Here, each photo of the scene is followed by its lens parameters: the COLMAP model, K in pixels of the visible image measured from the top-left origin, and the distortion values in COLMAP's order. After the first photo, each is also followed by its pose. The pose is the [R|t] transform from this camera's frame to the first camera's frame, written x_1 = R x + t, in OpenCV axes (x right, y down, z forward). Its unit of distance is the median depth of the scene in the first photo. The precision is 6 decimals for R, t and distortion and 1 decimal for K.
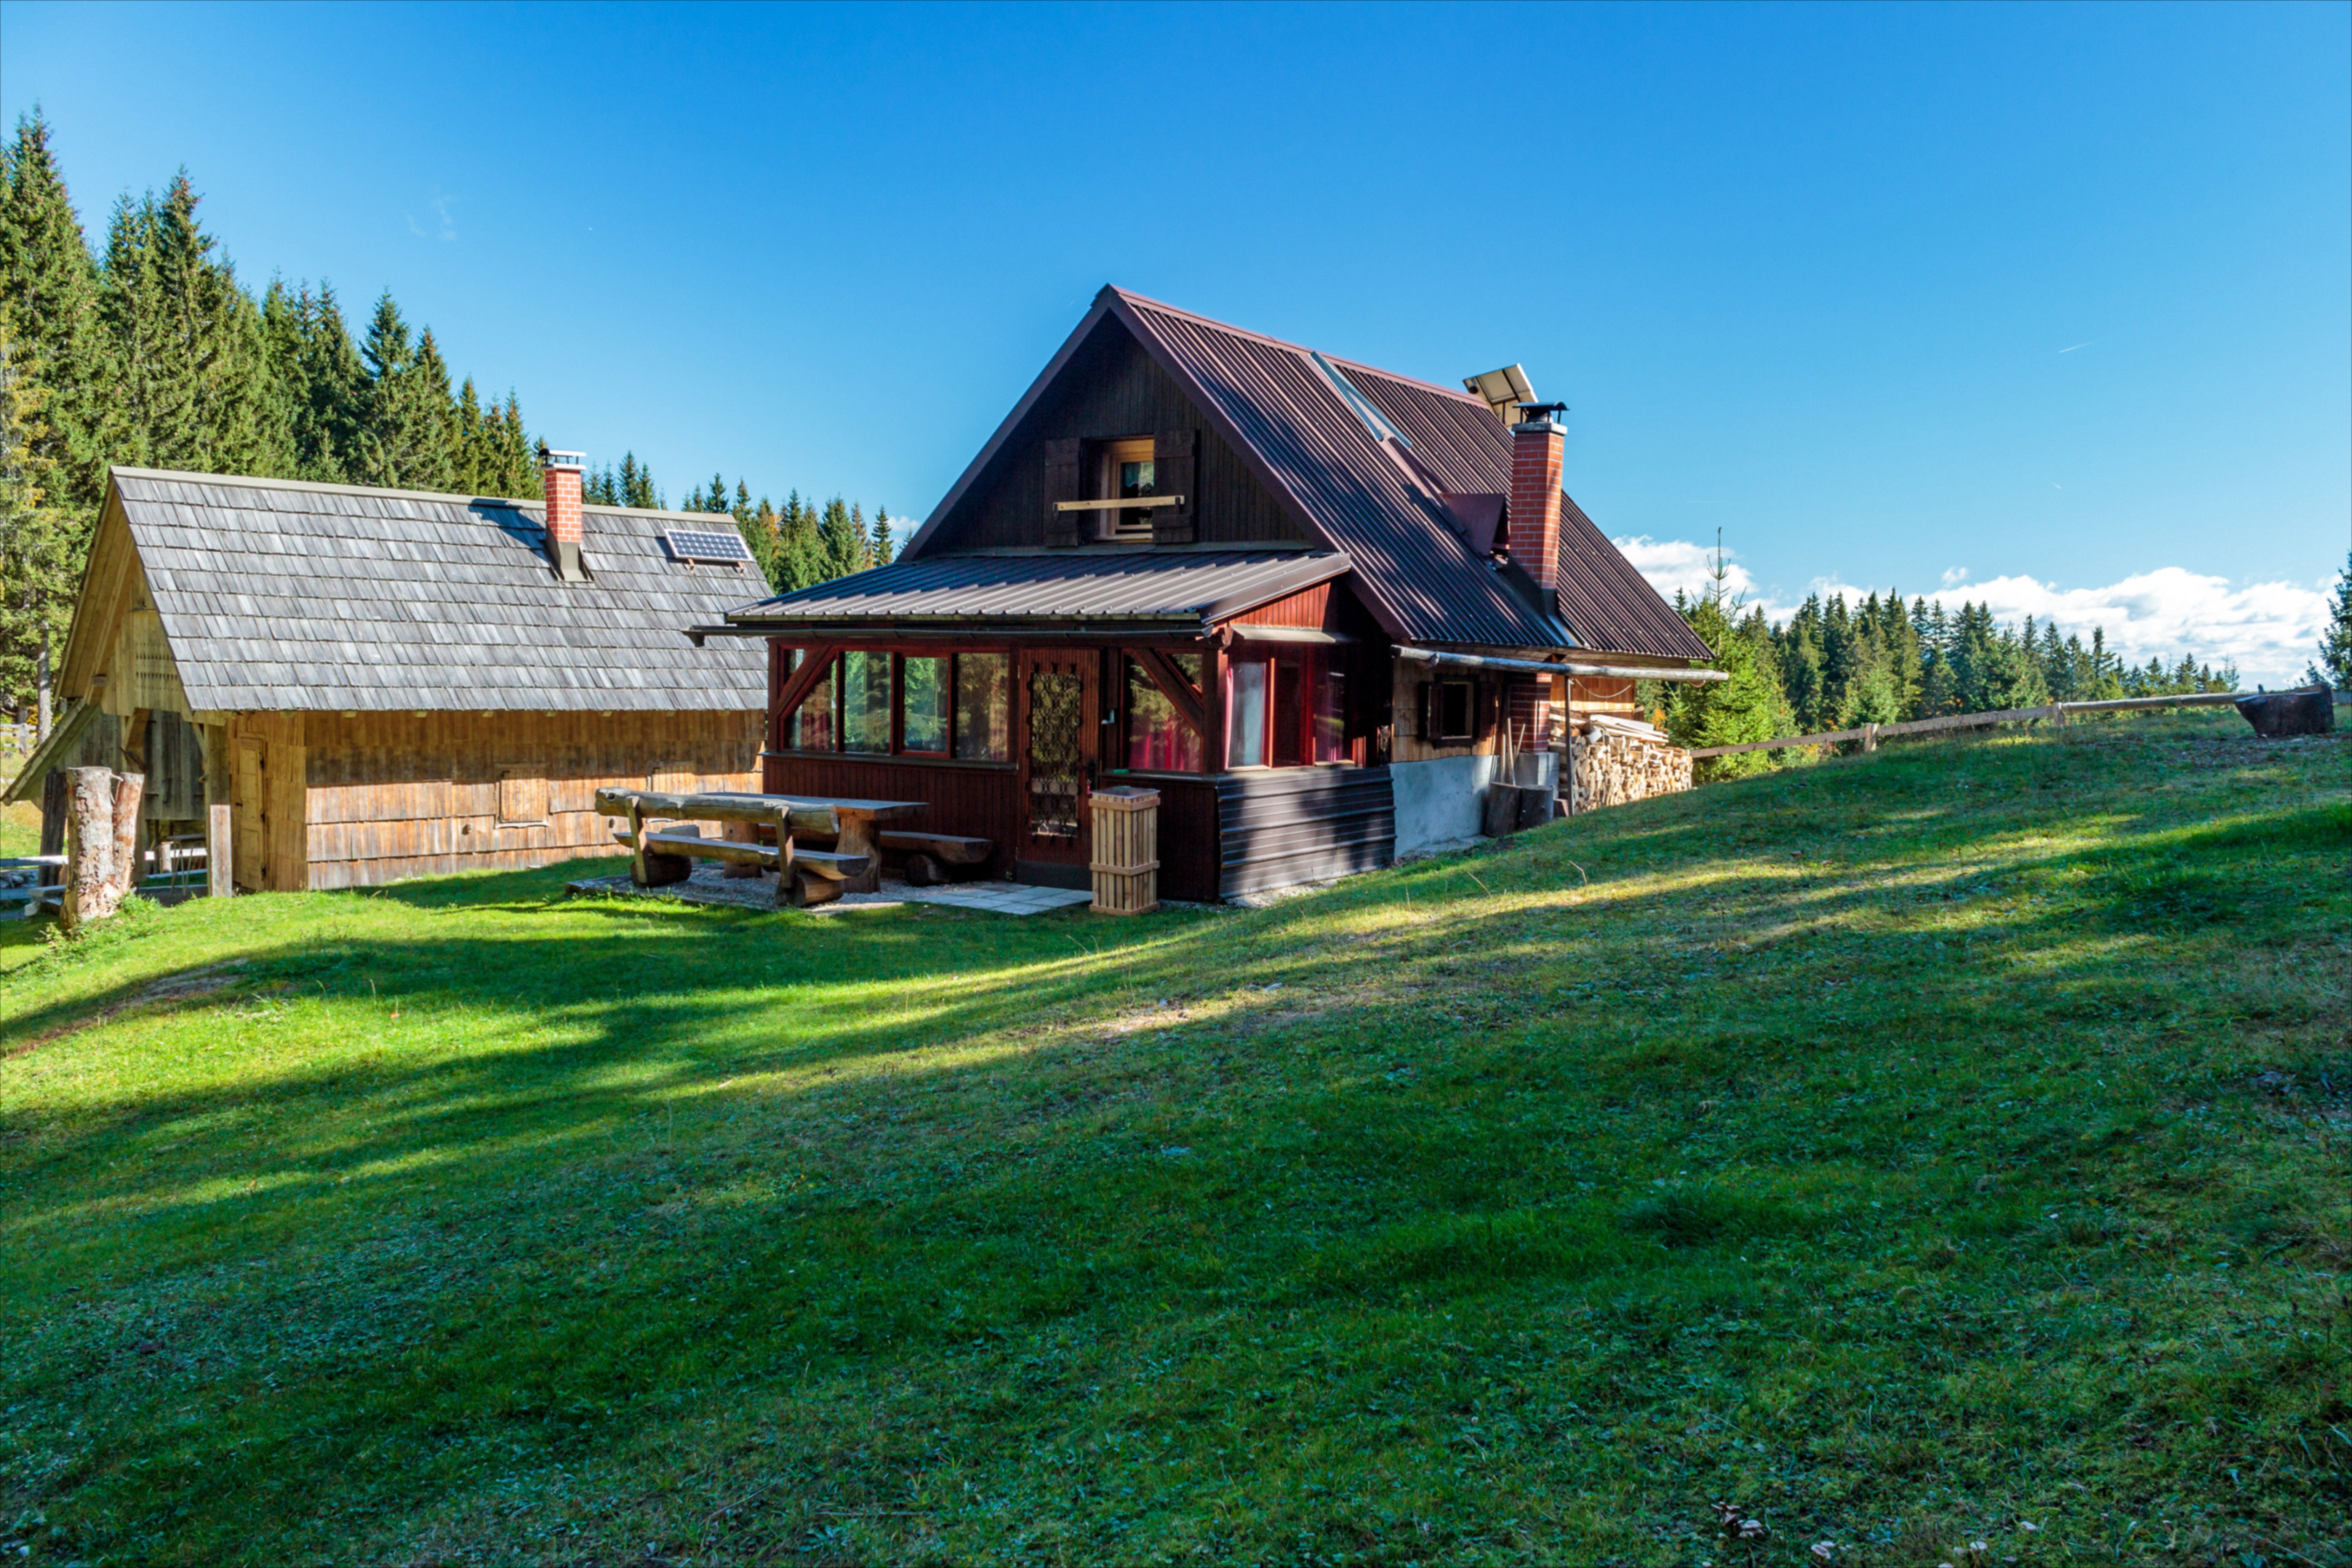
lens RADIAL K [[2003.6, 0, 1176.0], [0, 2003.6, 784.0], [0, 0, 1]] dist [-0.006082, -0.004968]
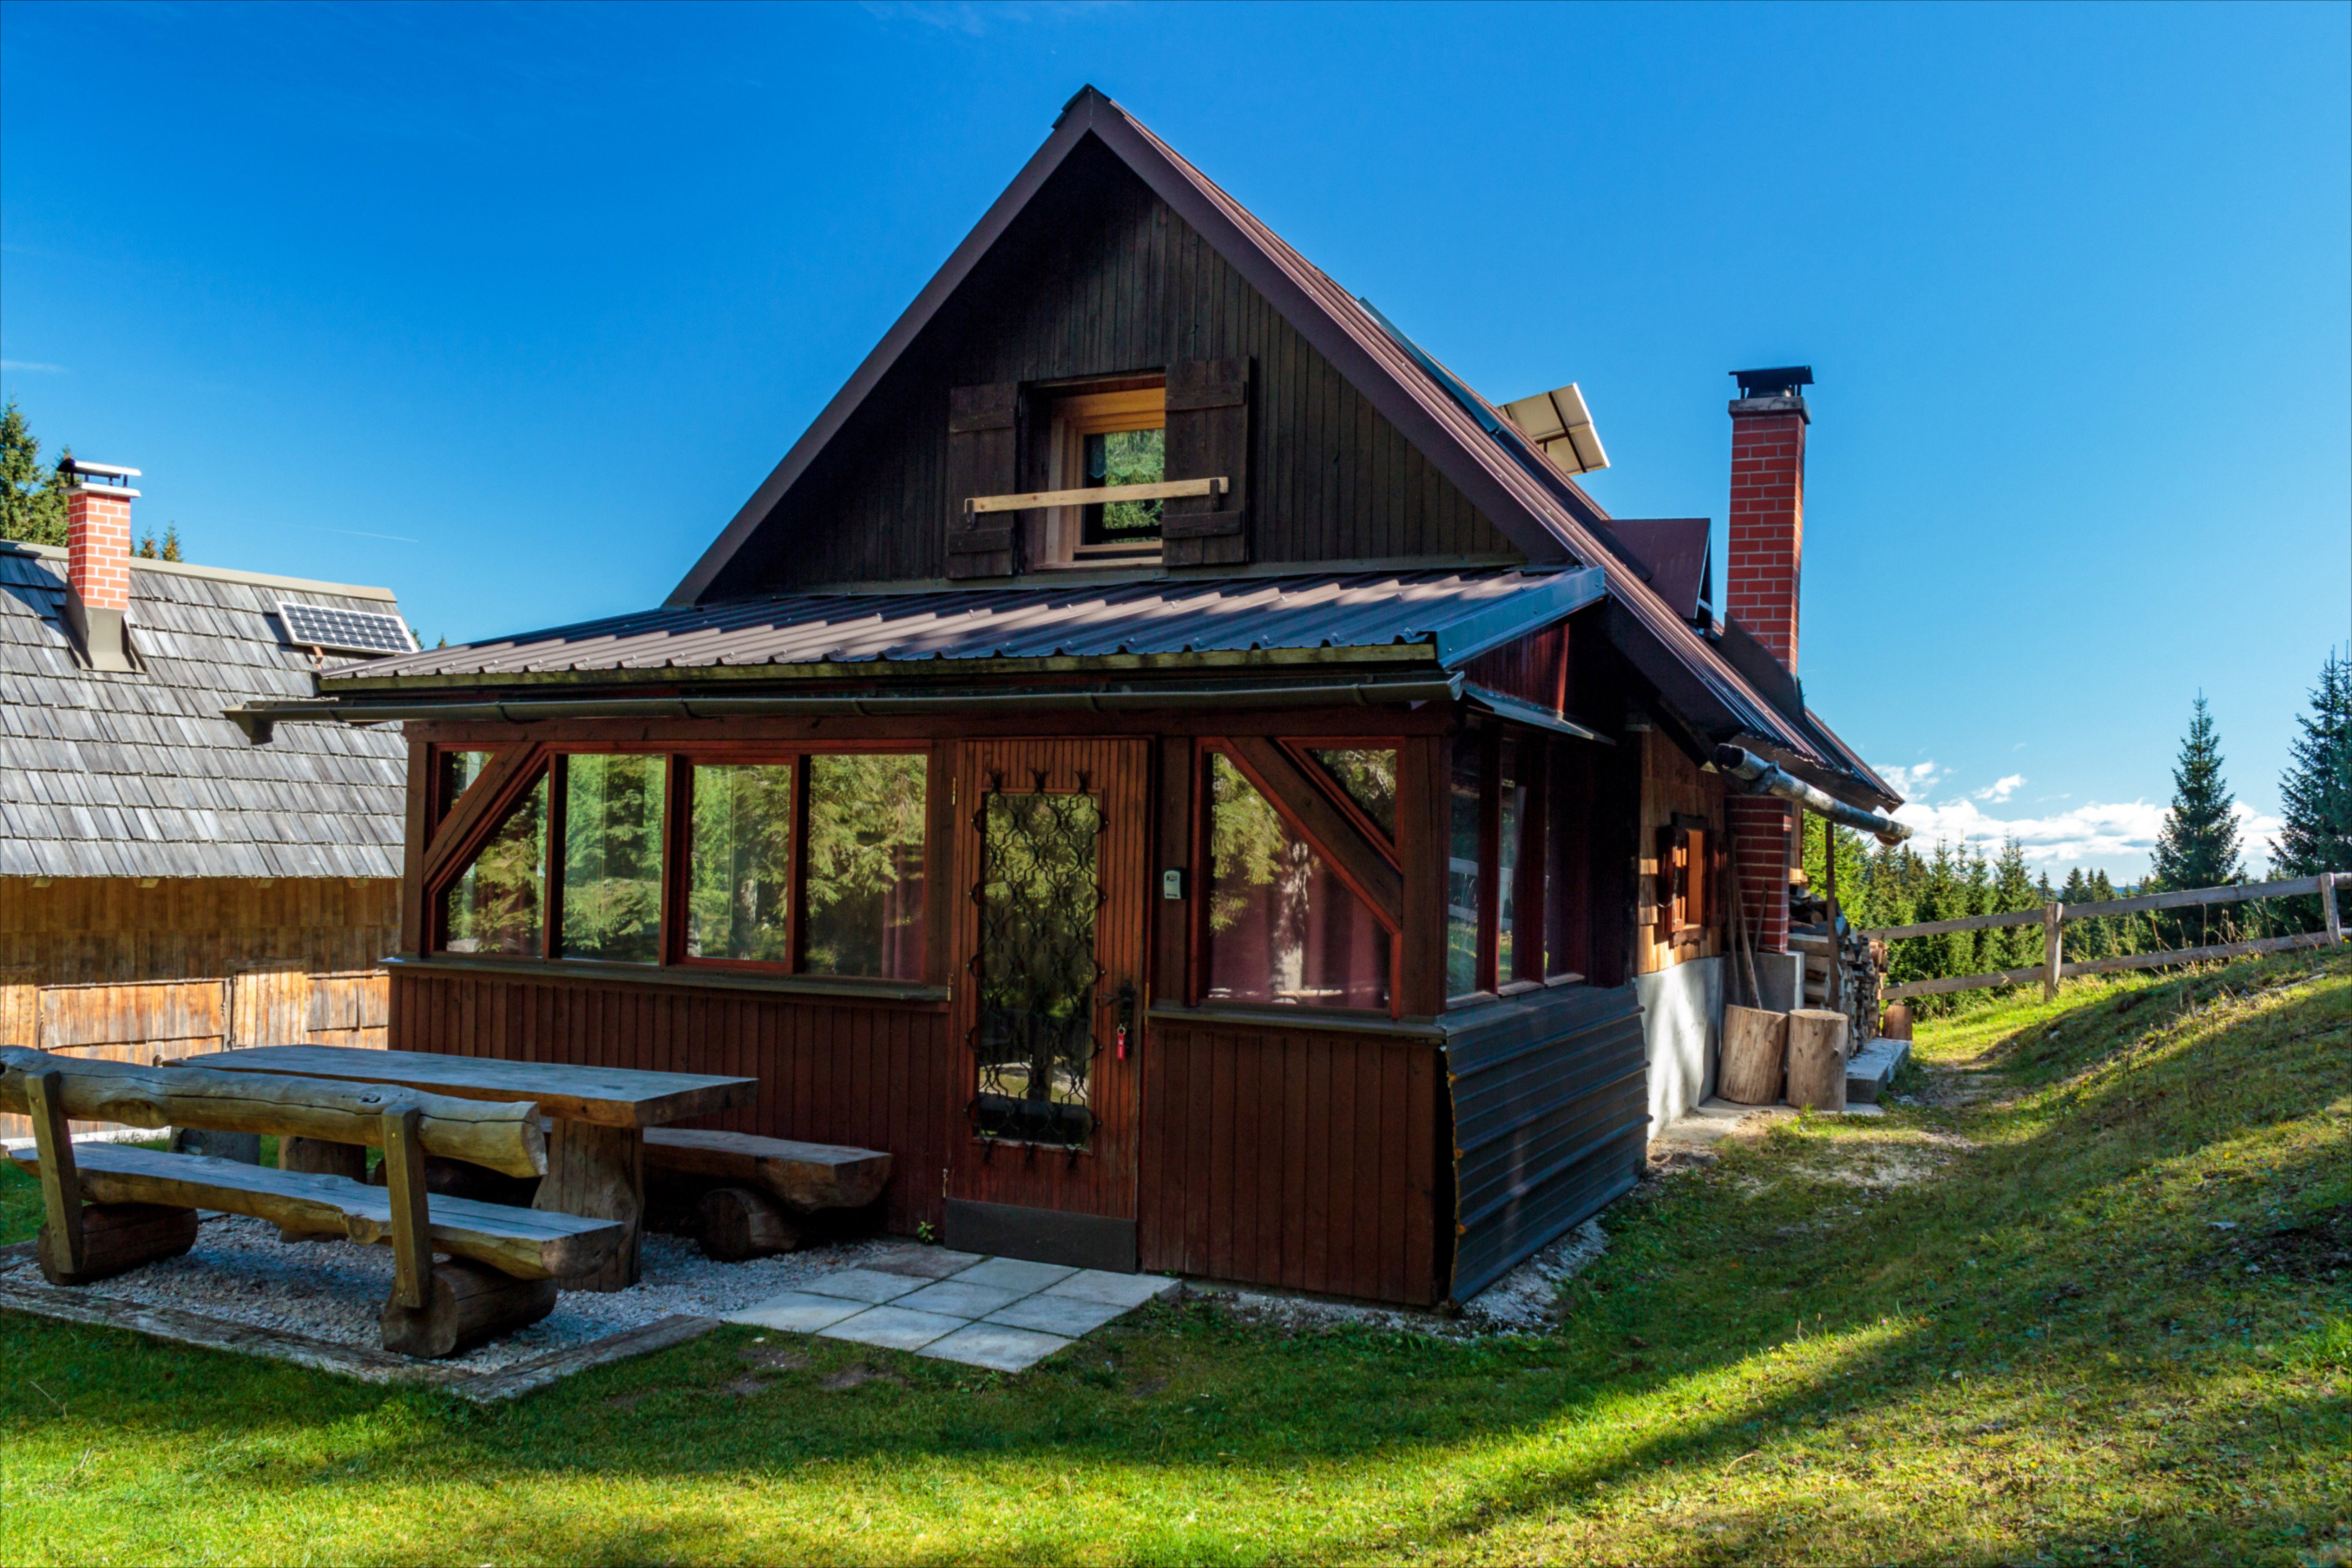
lens RADIAL K [[1926.4, 0, 1163.0], [0, 1926.4, 786.6], [0, 0, 1]] dist [-0.002702, 0.050304]
pose [[0.989530, 0.010044, 0.143974, -0.065763], [0.002710, 0.996106, -0.088118, -0.011942], [-0.144299, 0.087585, 0.985650, 0.379802]]
